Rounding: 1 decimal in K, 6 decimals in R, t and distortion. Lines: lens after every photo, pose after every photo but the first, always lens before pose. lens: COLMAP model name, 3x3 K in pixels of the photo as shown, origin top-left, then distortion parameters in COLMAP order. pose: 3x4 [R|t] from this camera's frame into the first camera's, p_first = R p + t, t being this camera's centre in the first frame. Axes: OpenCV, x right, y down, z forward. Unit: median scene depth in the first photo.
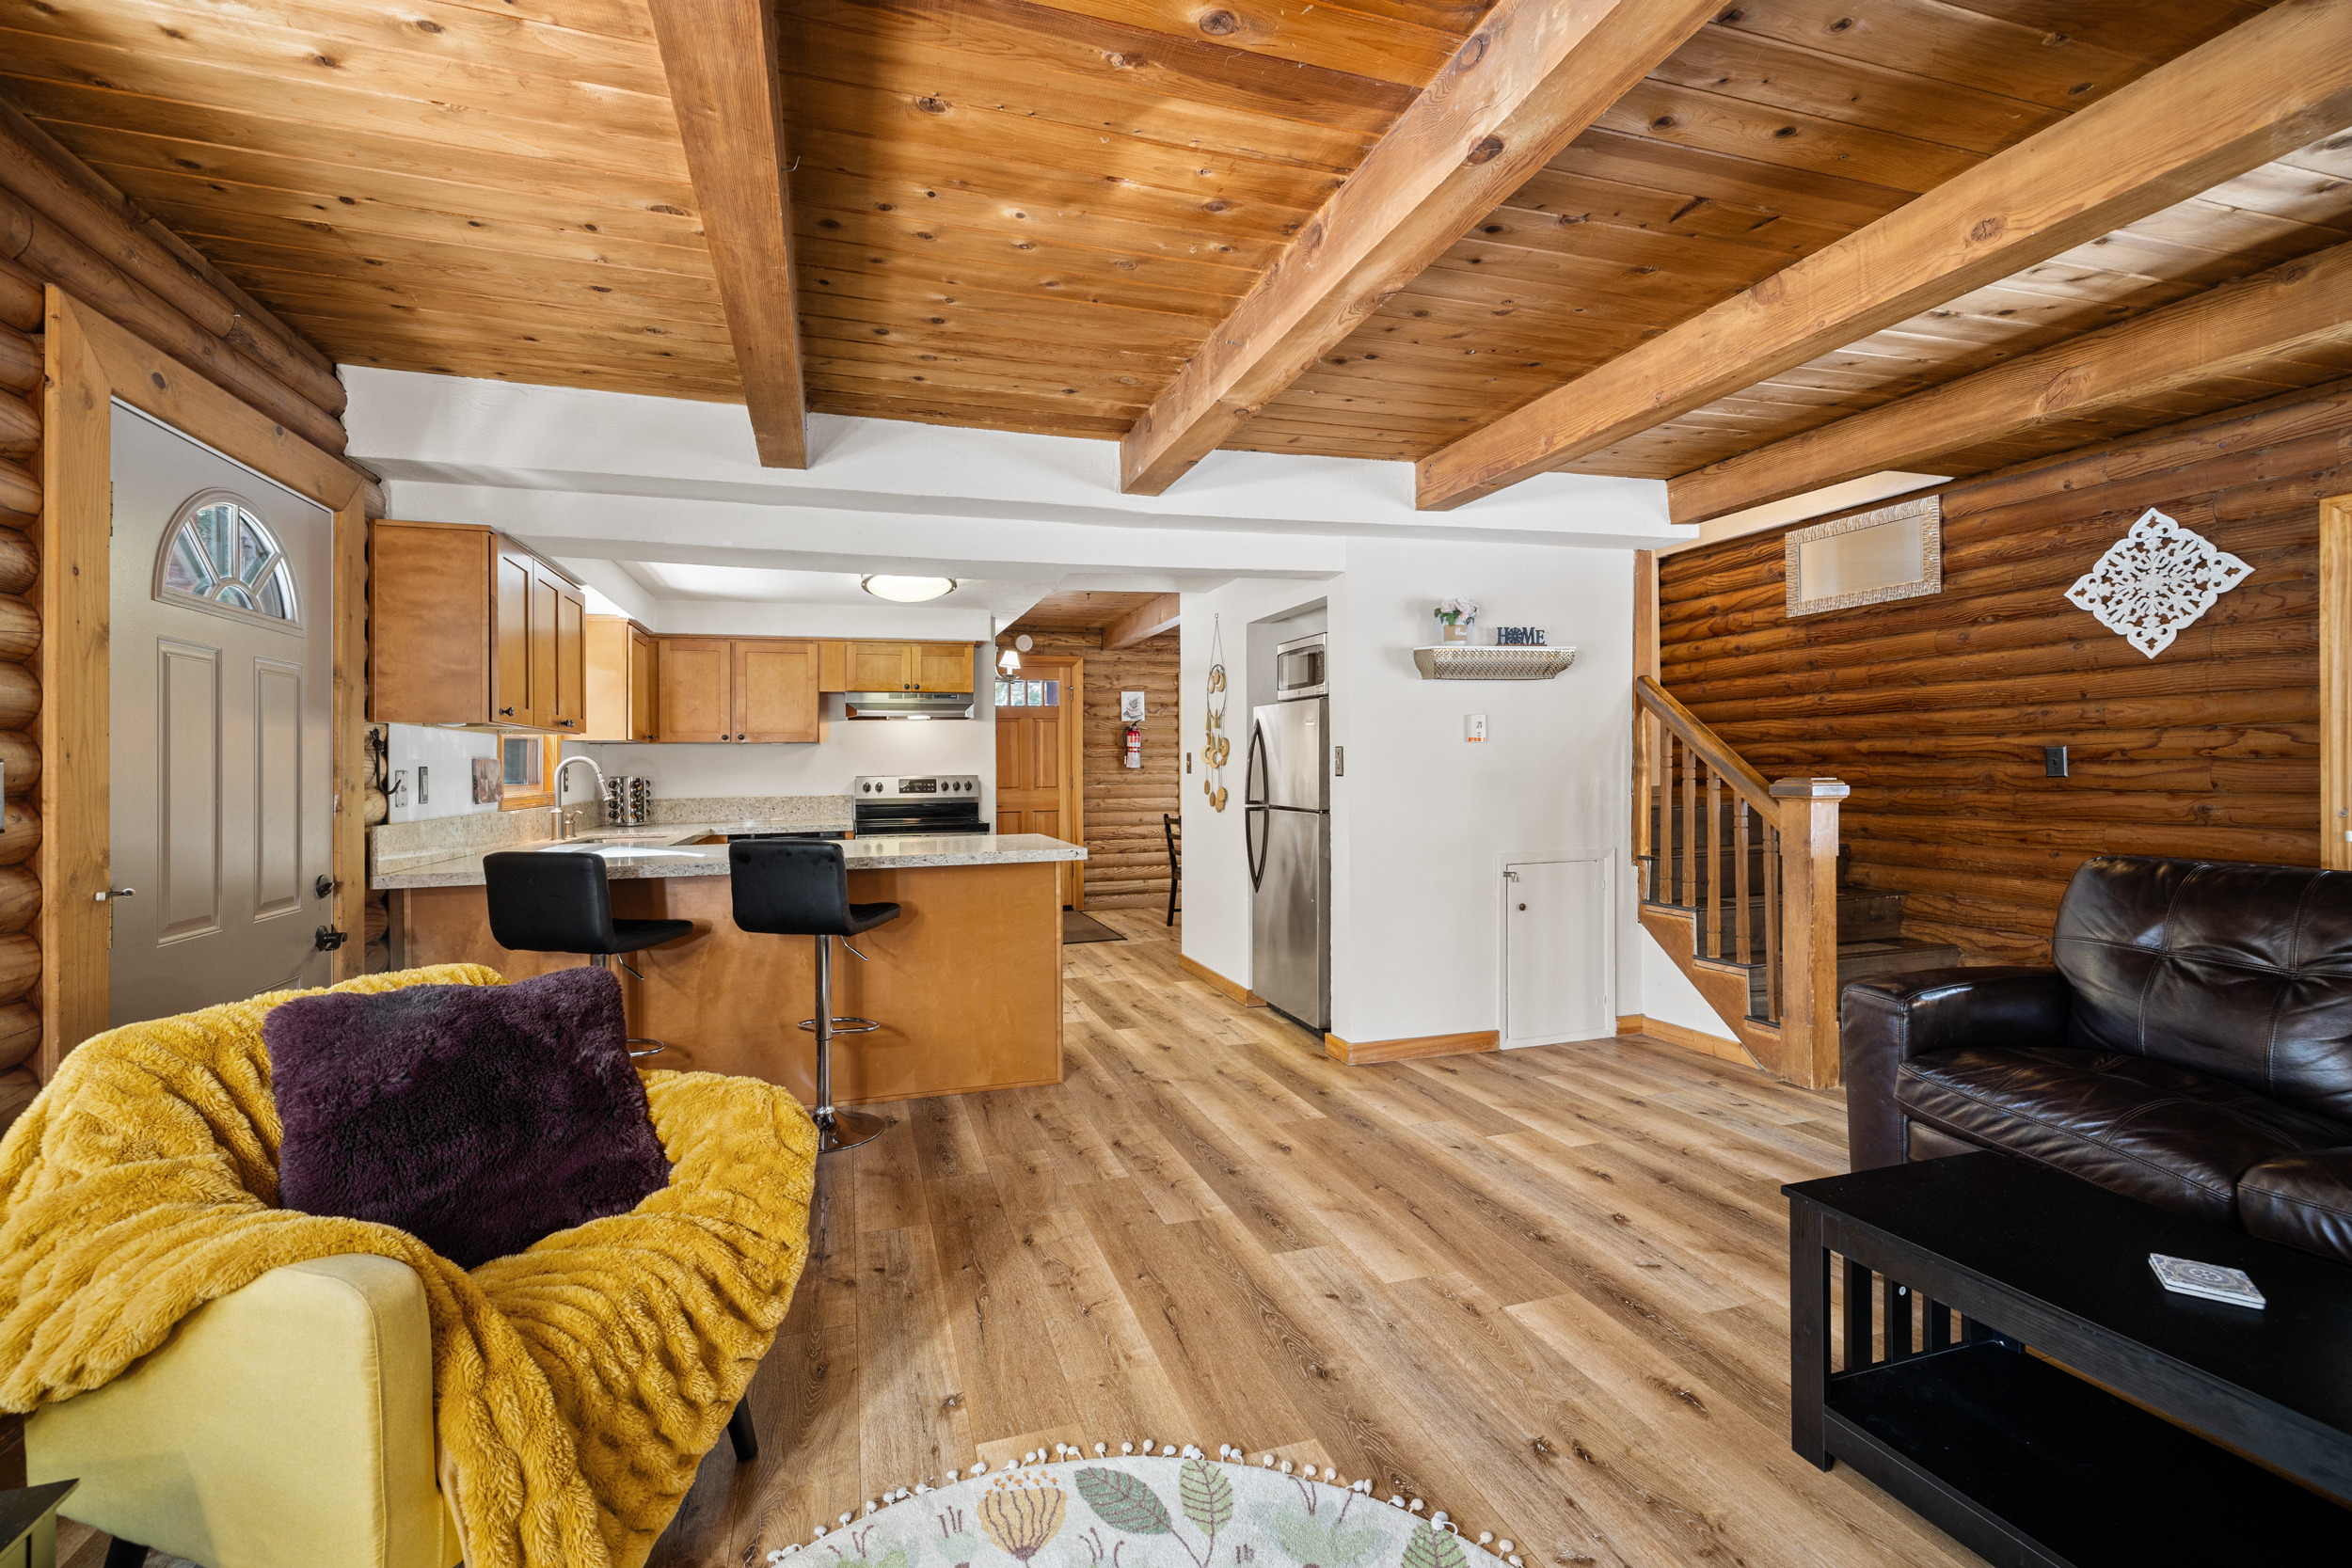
lens RADIAL K [[996.3, 0, 1136.0], [0, 996.3, 779.9], [0, 0, 1]] dist [0.002881, -0.000606]
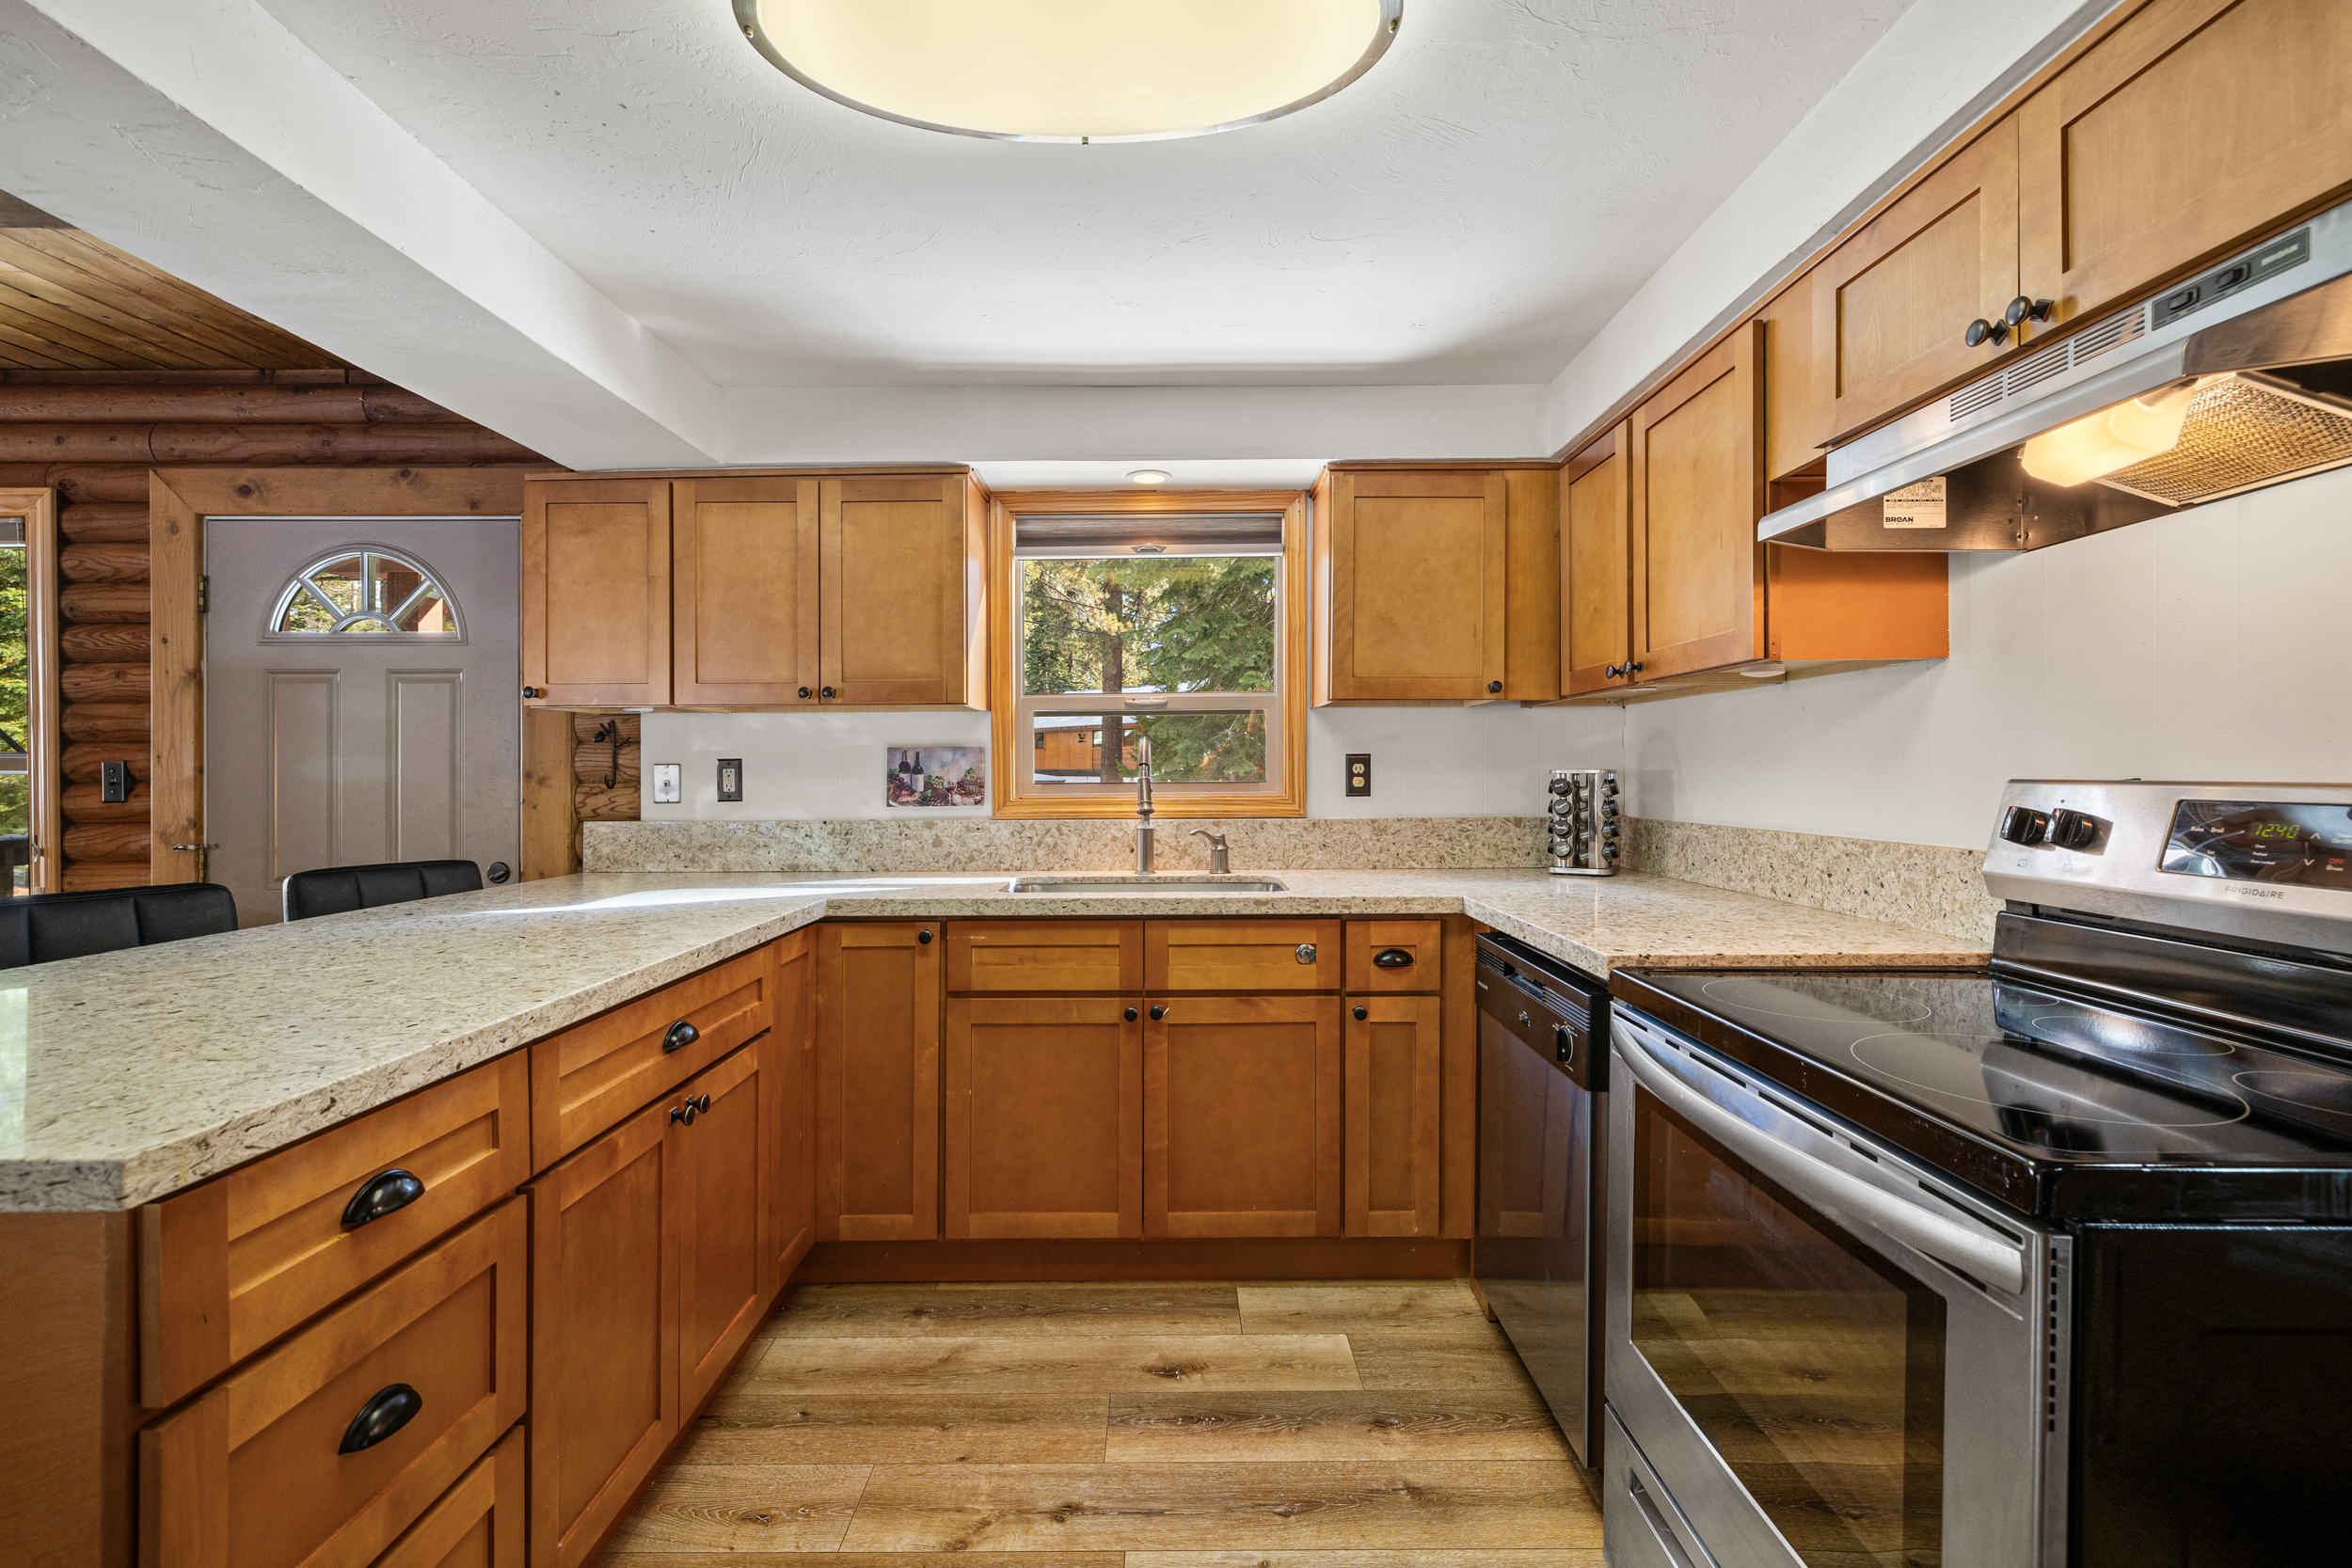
lens RADIAL K [[996.3, 0, 1175.0], [0, 996.3, 772.9], [0, 0, 1]] dist [0.002881, -0.000606]
pose [[-0.277232, 0.013559, -0.960707, 0.005773], [-0.002817, 0.999885, 0.014924, -0.008596], [0.960799, 0.006844, -0.277162, 0.924861]]
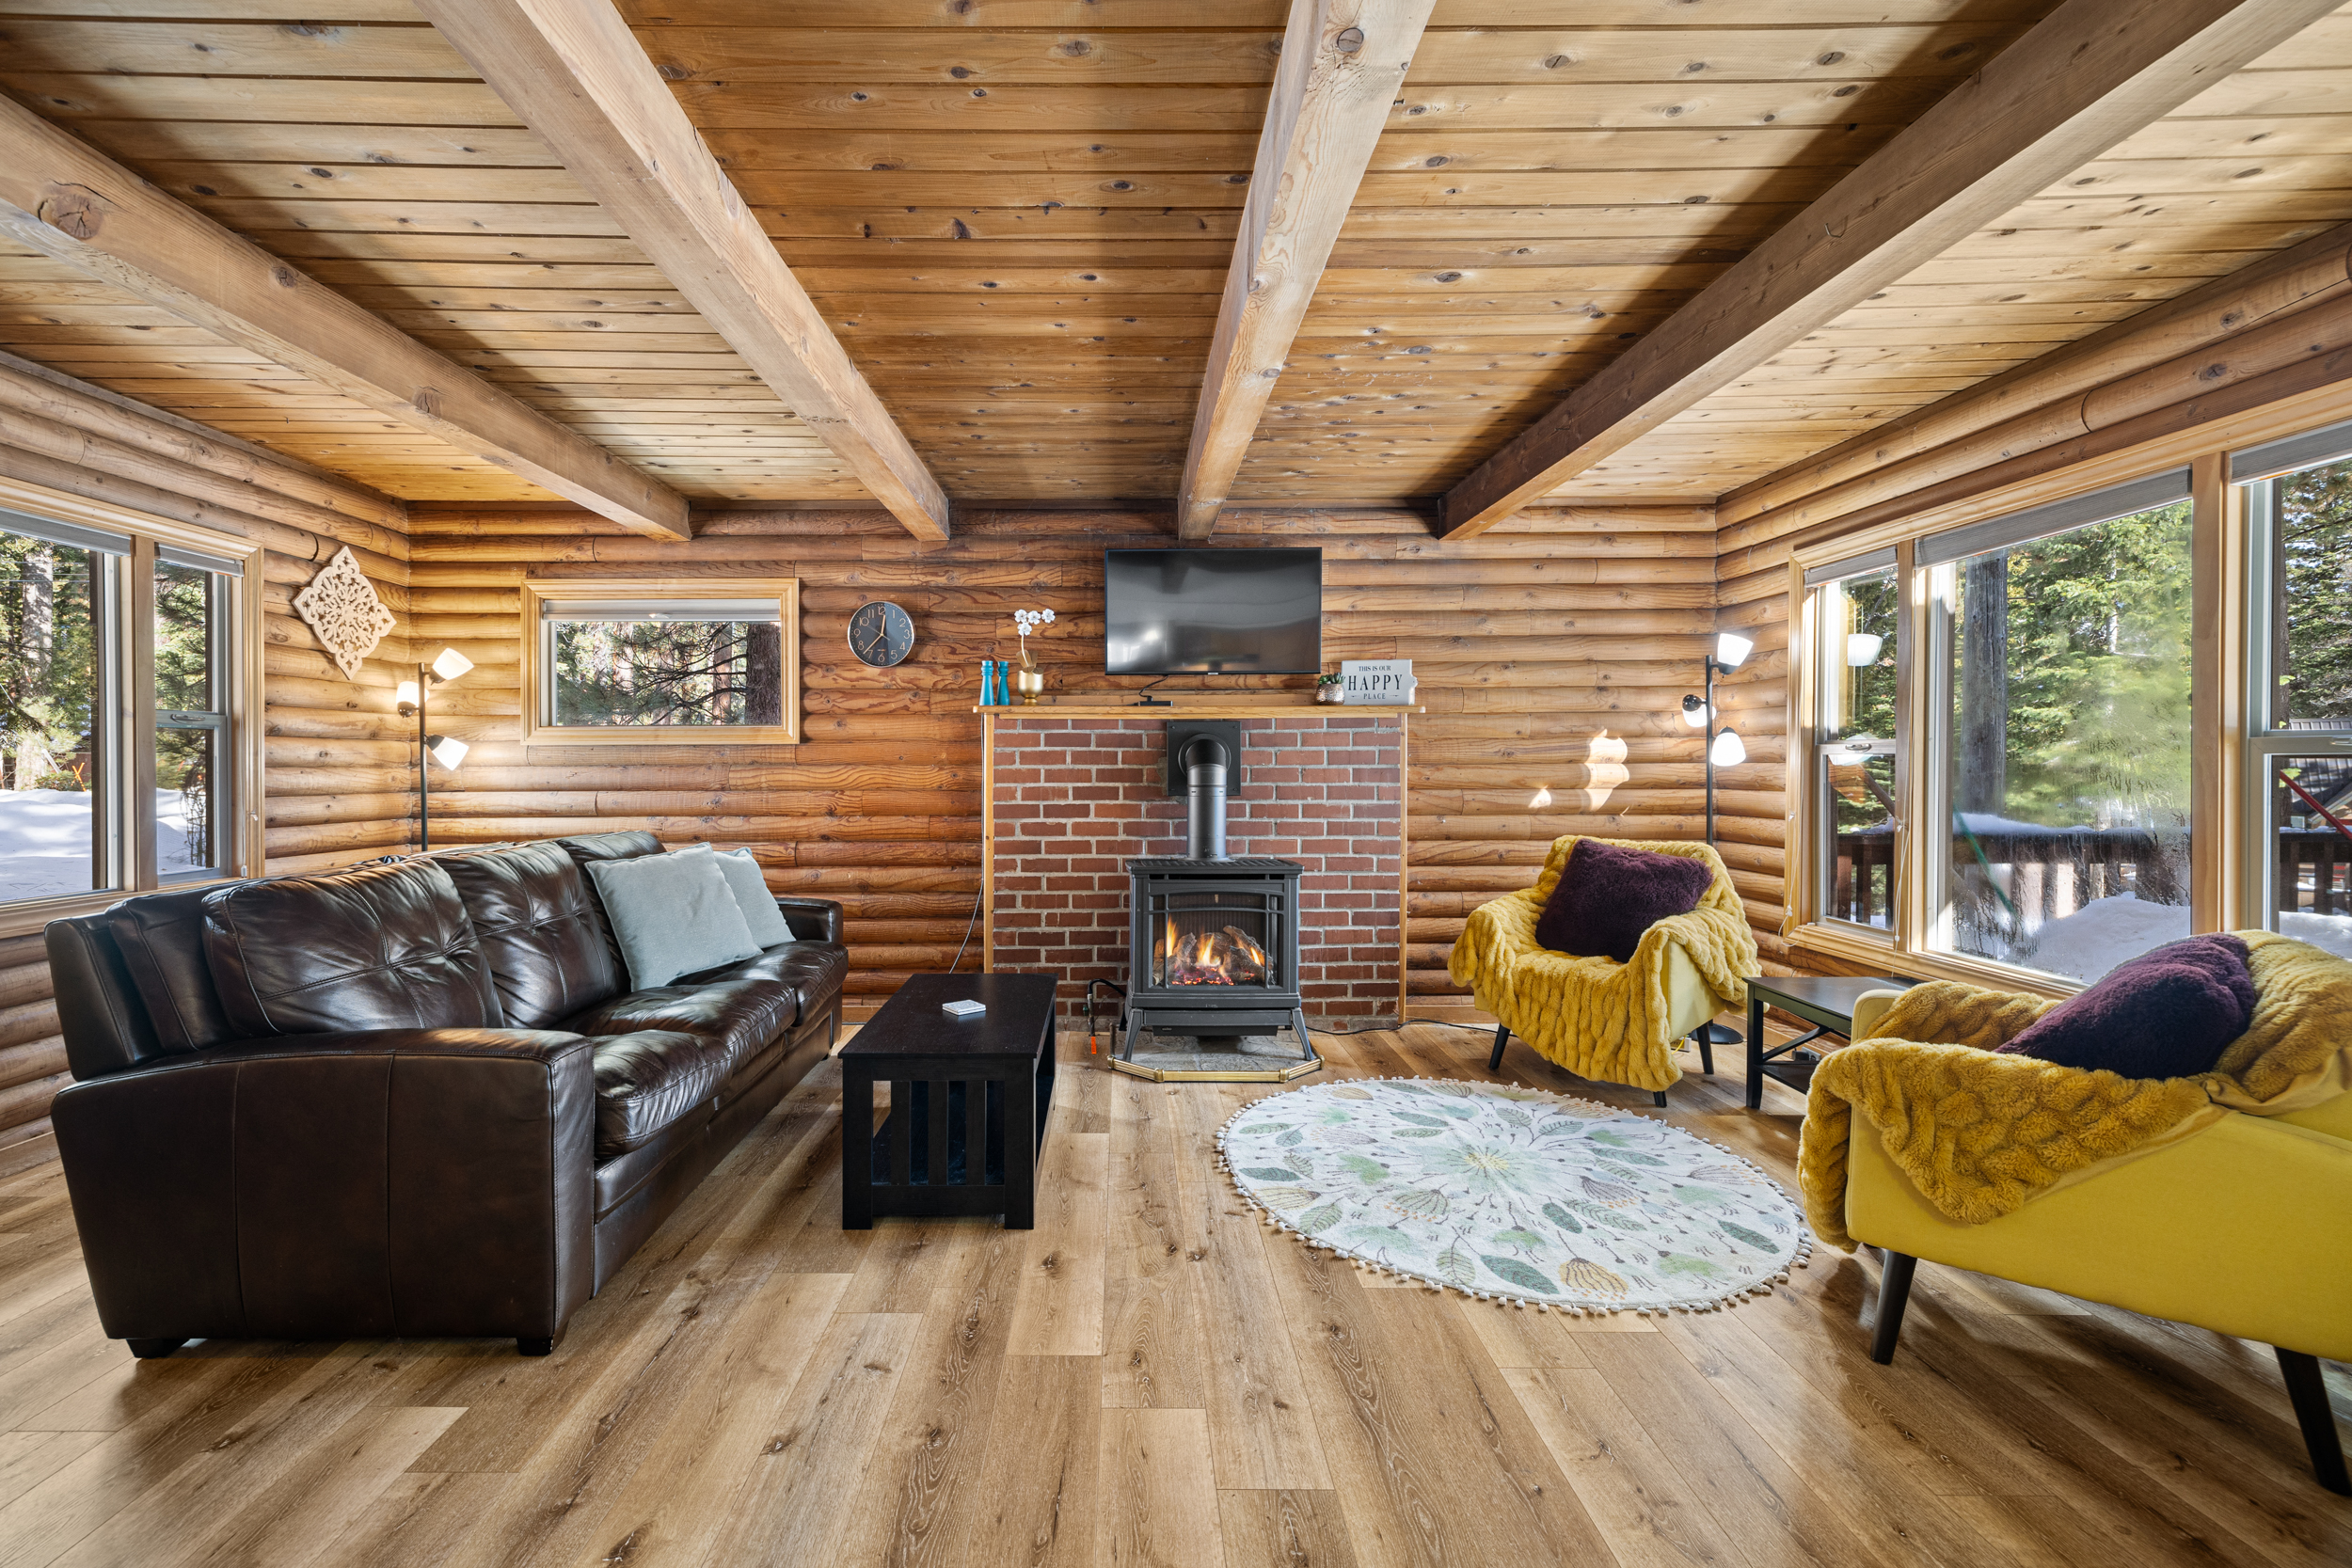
lens RADIAL K [[996.3, 0, 1117.8], [0, 996.3, 777.4], [0, 0, 1]] dist [0.002881, -0.000606]
pose [[-0.958221, 0.007534, 0.285929, 0.033611], [0.014507, 0.999647, 0.022278, -0.007352], [-0.285660, 0.025495, -0.957992, 0.699907]]
